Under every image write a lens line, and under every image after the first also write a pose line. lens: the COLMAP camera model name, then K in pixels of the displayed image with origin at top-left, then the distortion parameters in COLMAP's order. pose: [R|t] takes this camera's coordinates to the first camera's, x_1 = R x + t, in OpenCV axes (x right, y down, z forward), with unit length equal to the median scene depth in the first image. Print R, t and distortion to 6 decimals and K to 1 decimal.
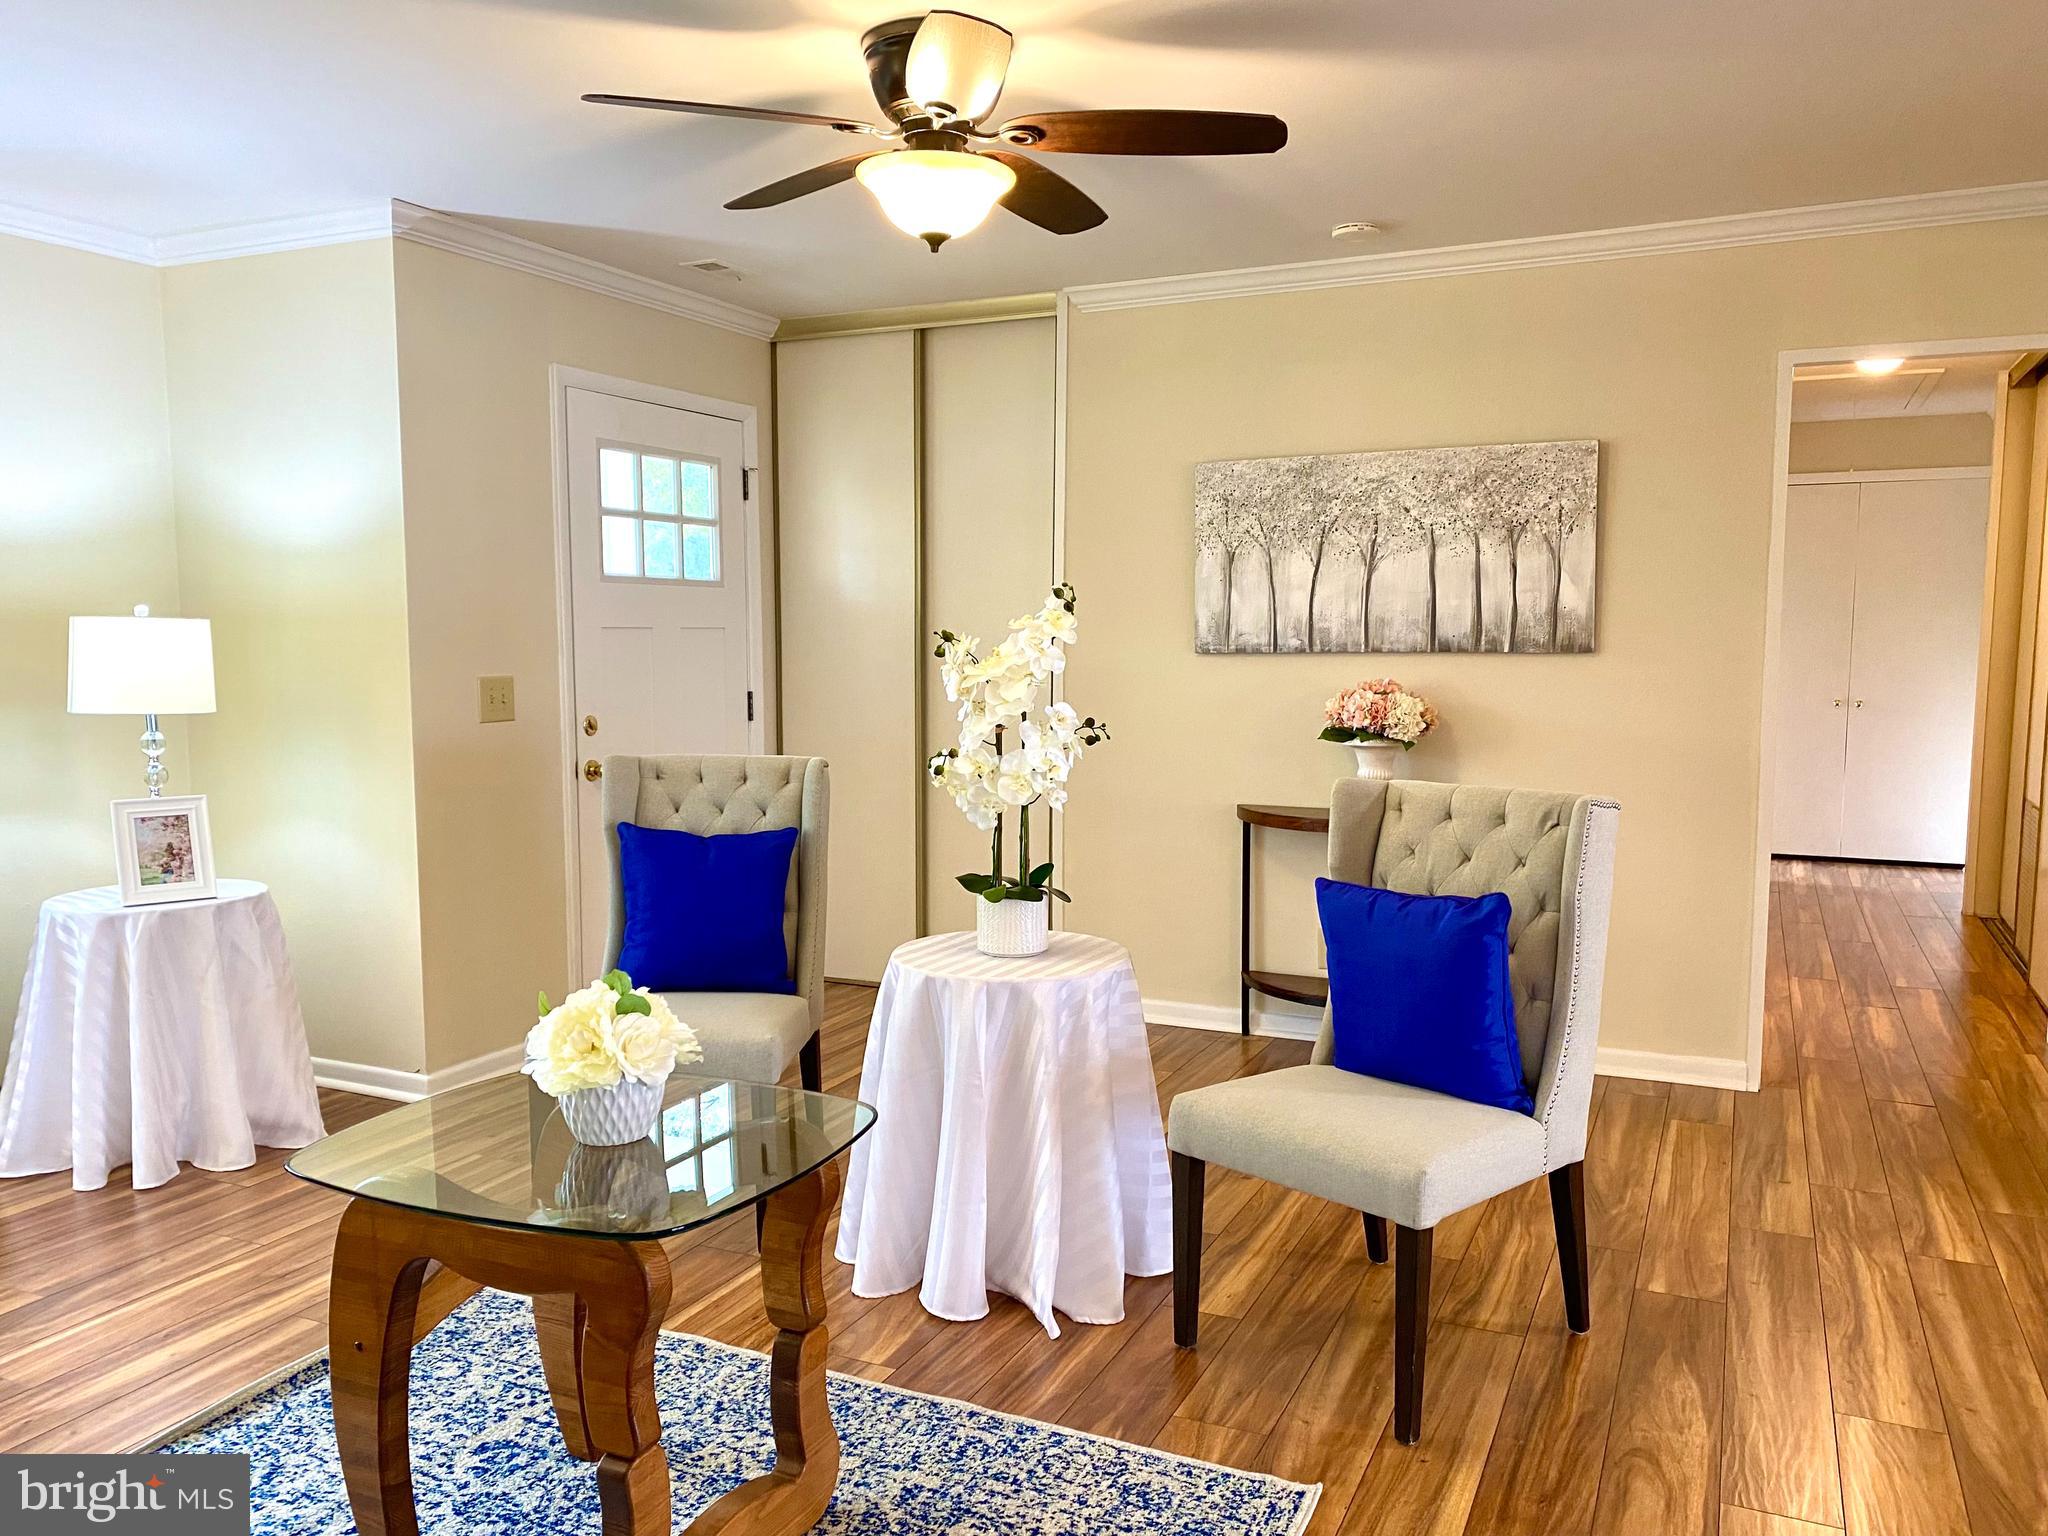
lens RADIAL K [[1555.6, 0, 1012.6], [0, 1555.6, 783.9], [0, 0, 1]] dist [0.023794, -0.027070]
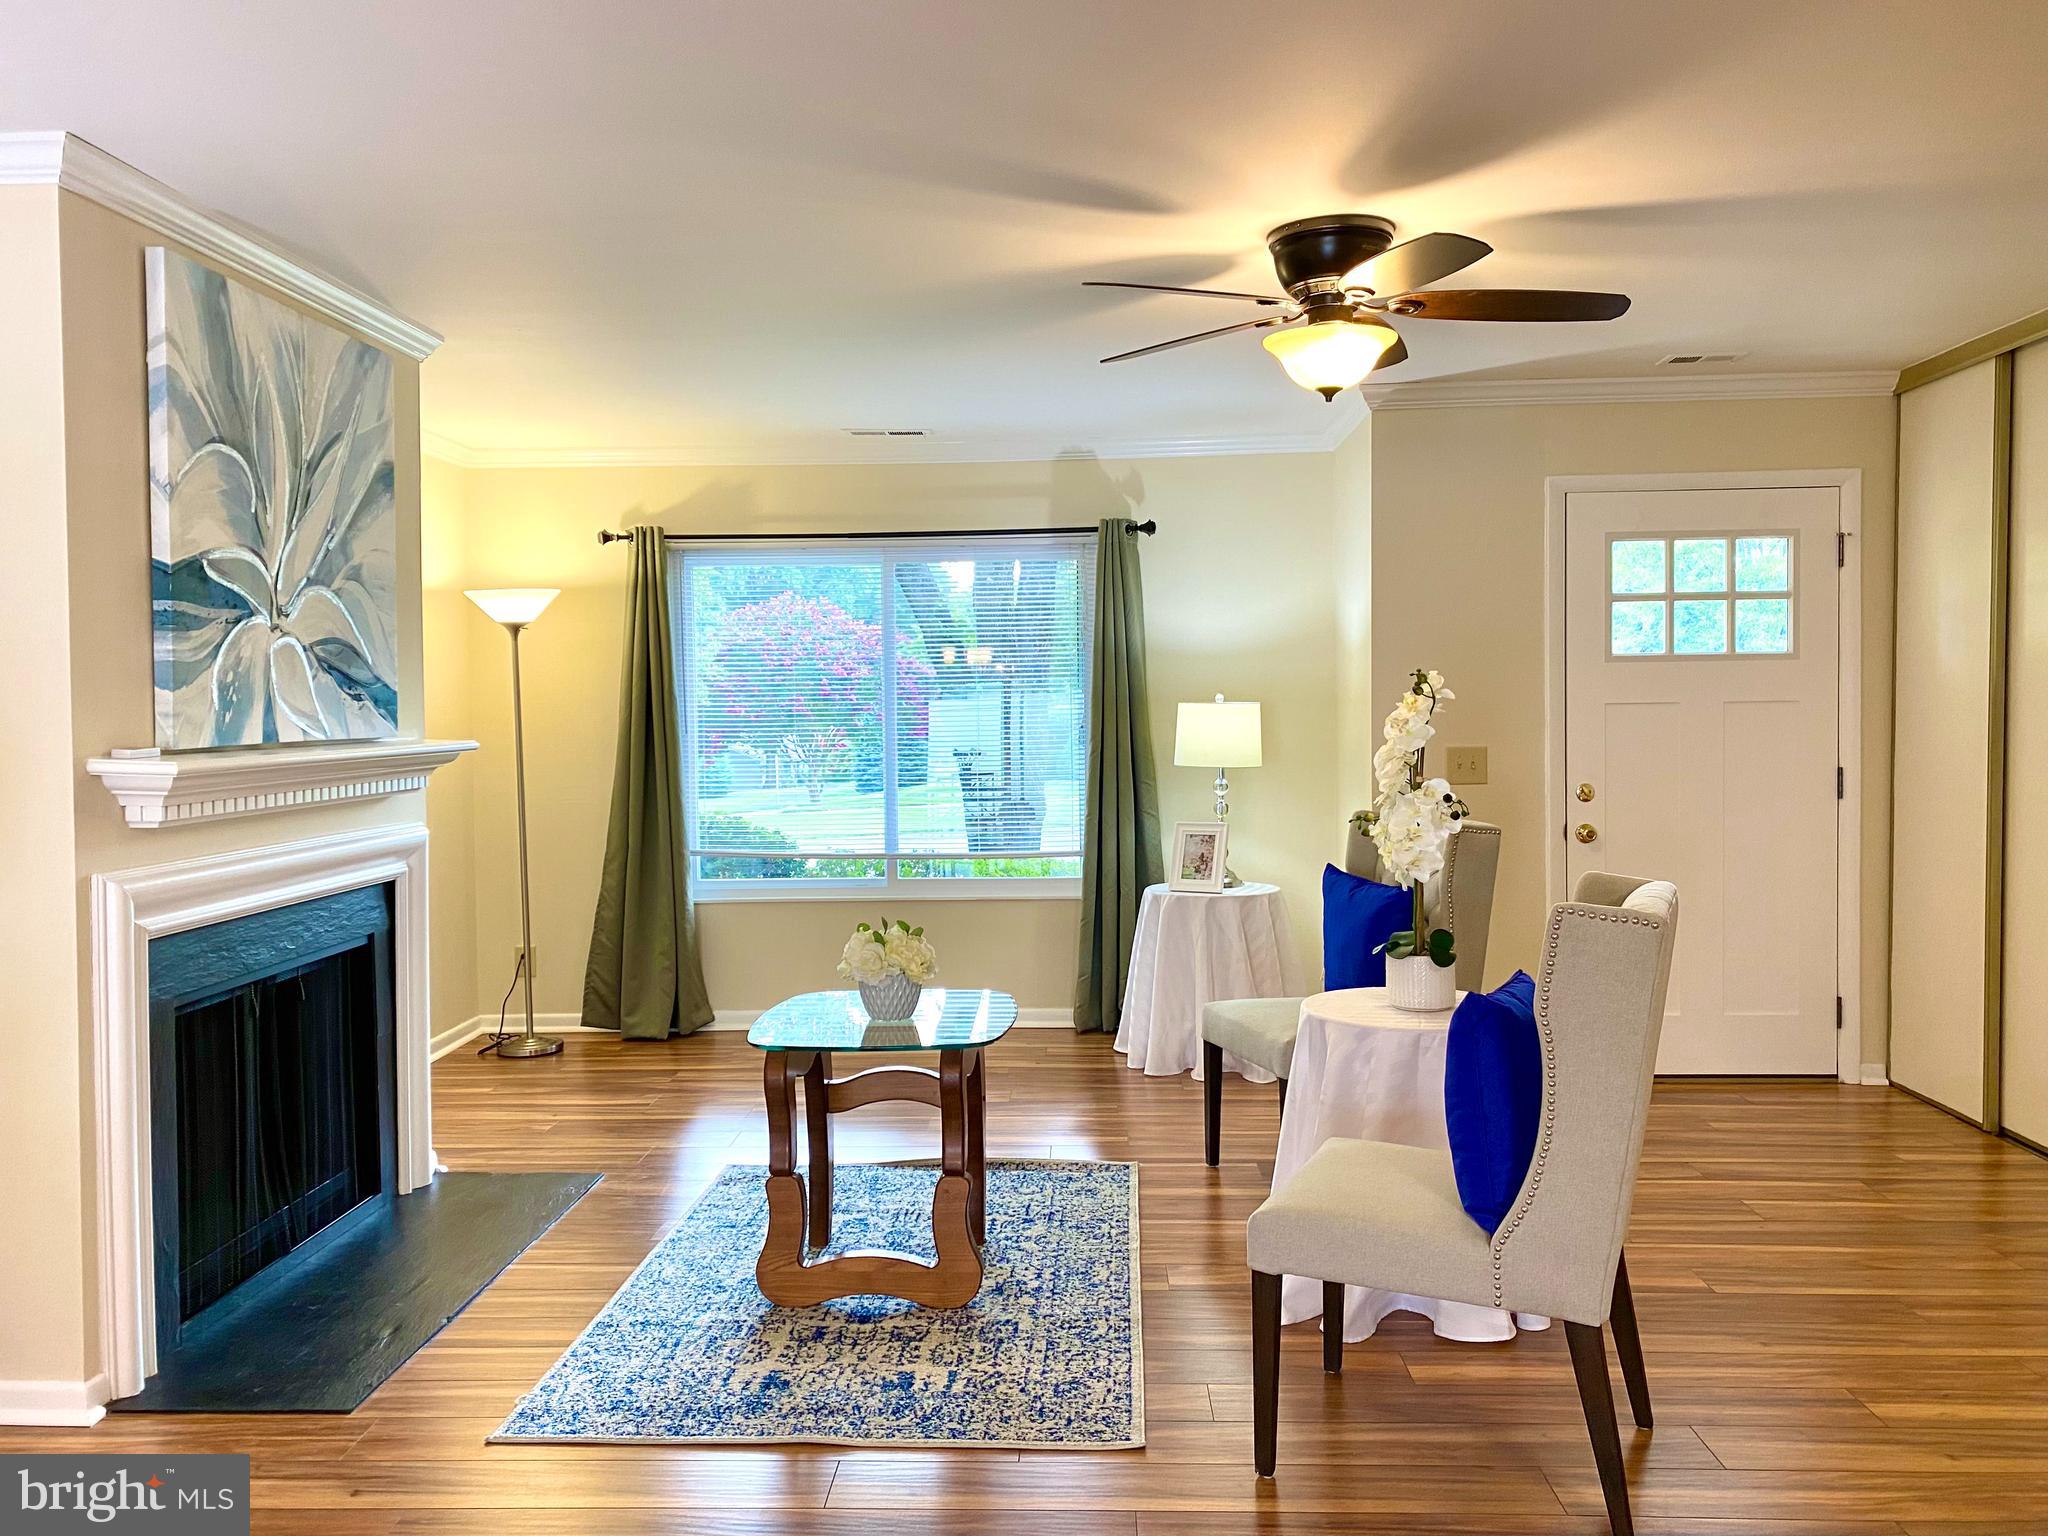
lens RADIAL K [[1555.6, 0, 1011.5], [0, 1555.6, 760.8], [0, 0, 1]] dist [0.023794, -0.027070]
pose [[0.385164, 0.029337, -0.922382, 0.610642], [-0.078107, 0.996945, -0.000907, -0.027972], [0.919537, 0.072394, 0.386279, 0.205870]]
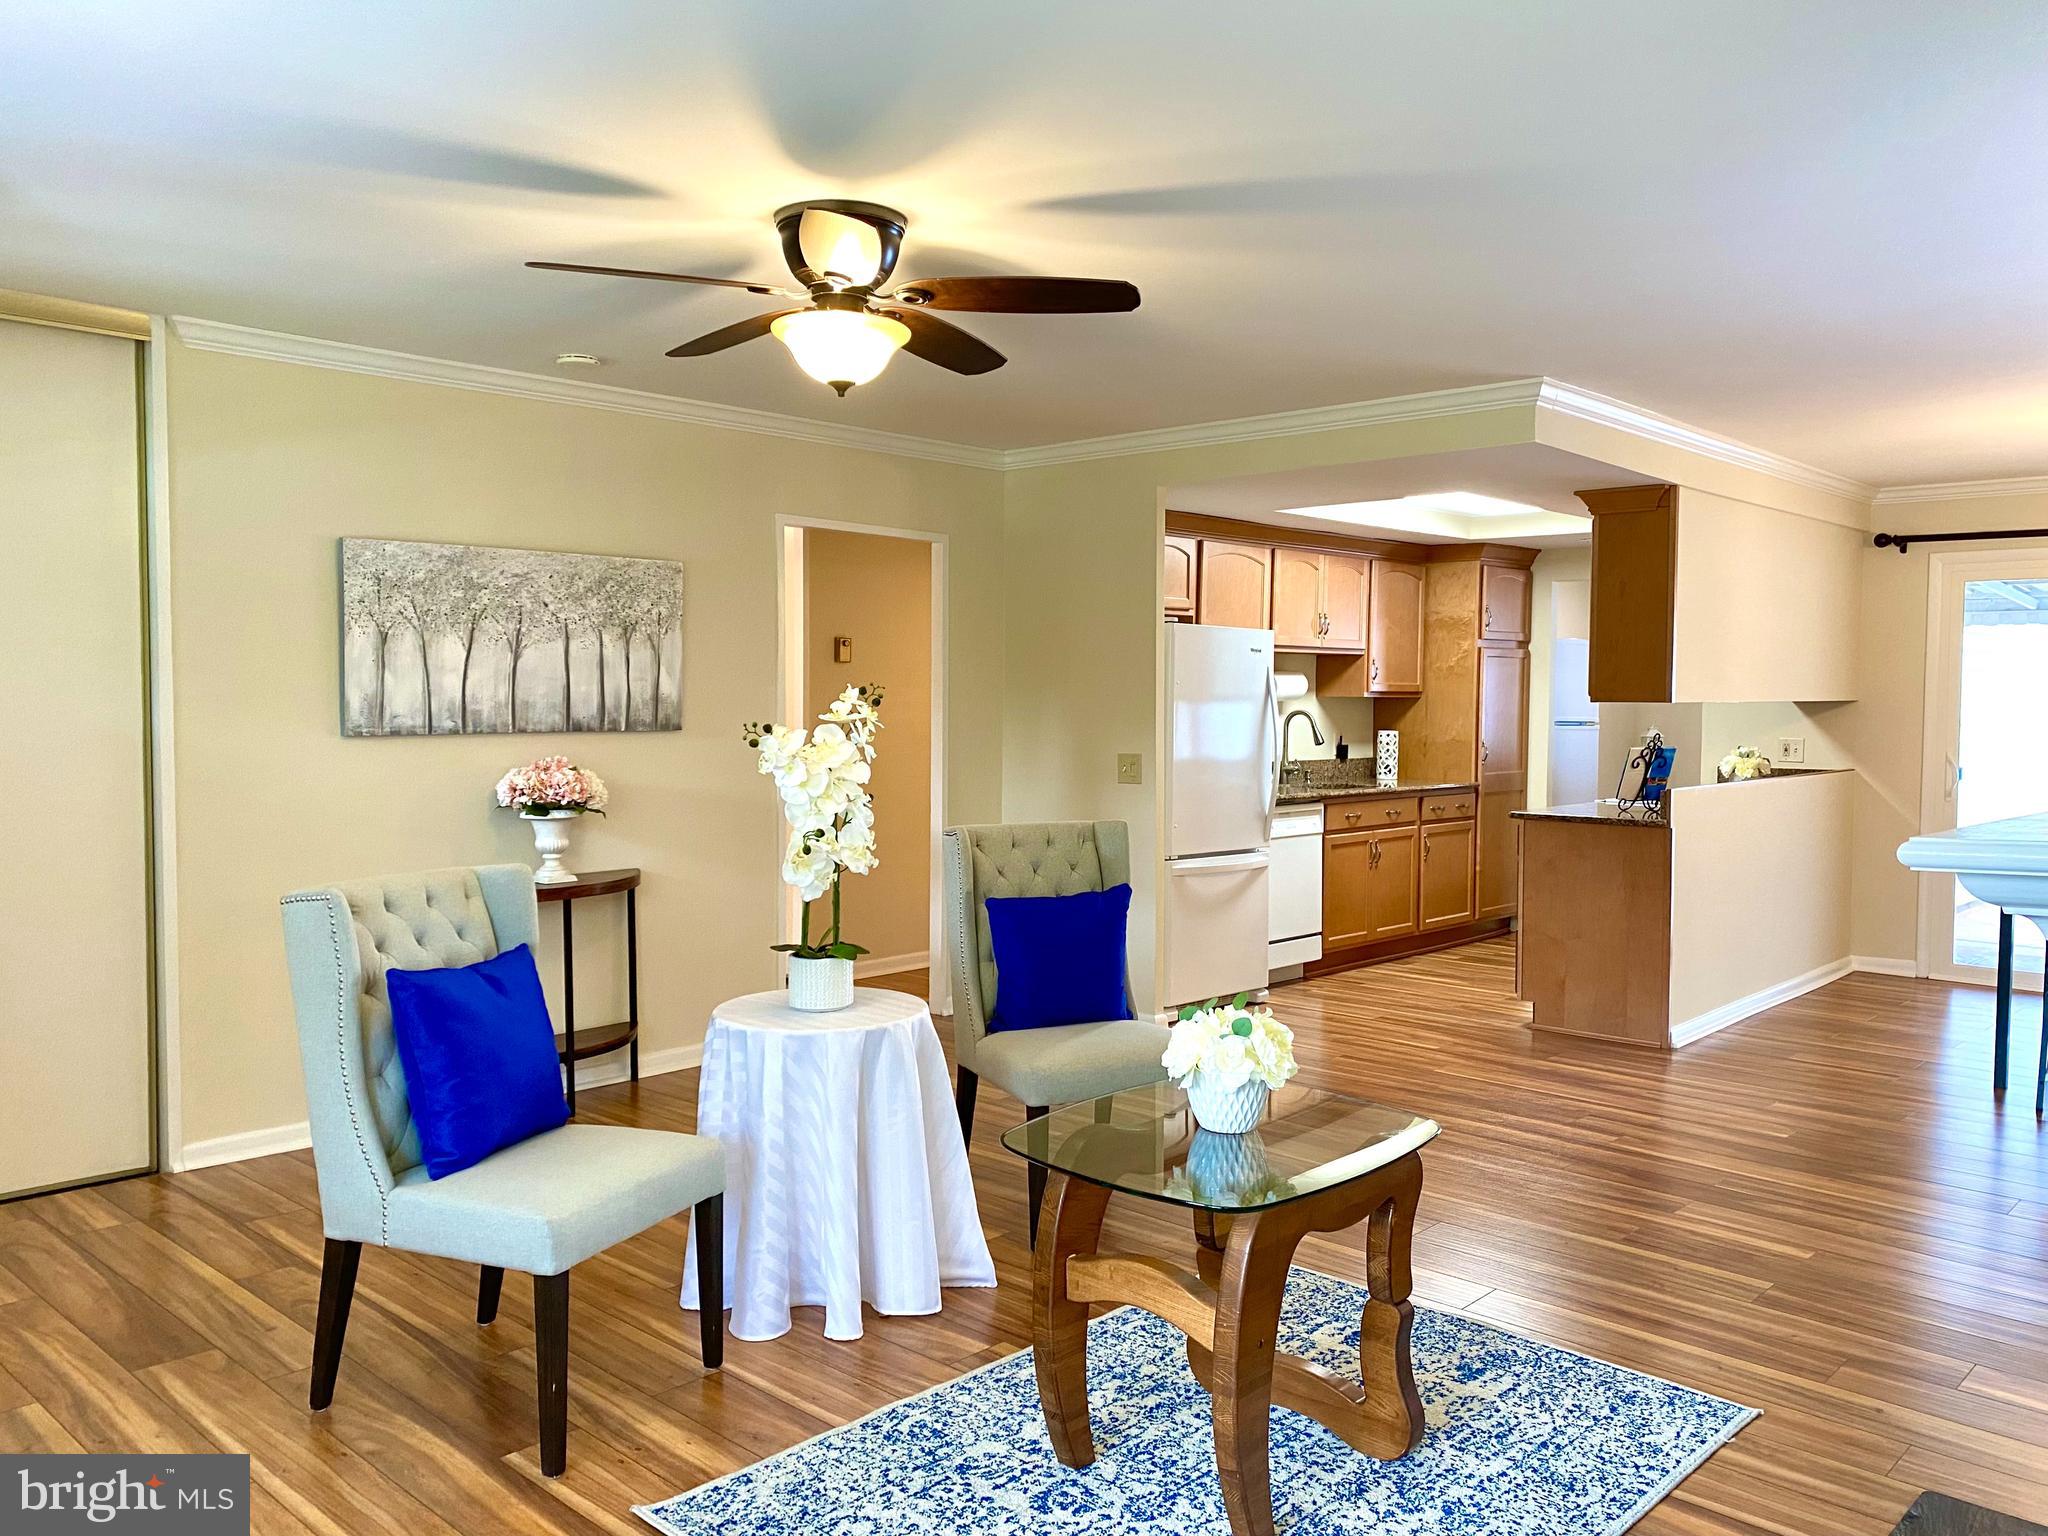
lens RADIAL K [[1555.6, 0, 1022.5], [0, 1555.6, 755.1], [0, 0, 1]] dist [0.023794, -0.027070]
pose [[0.311018, -0.033626, 0.949809, -0.698293], [0.082334, 0.996570, 0.008321, -0.049629], [-0.946831, 0.075613, 0.312719, 0.335491]]
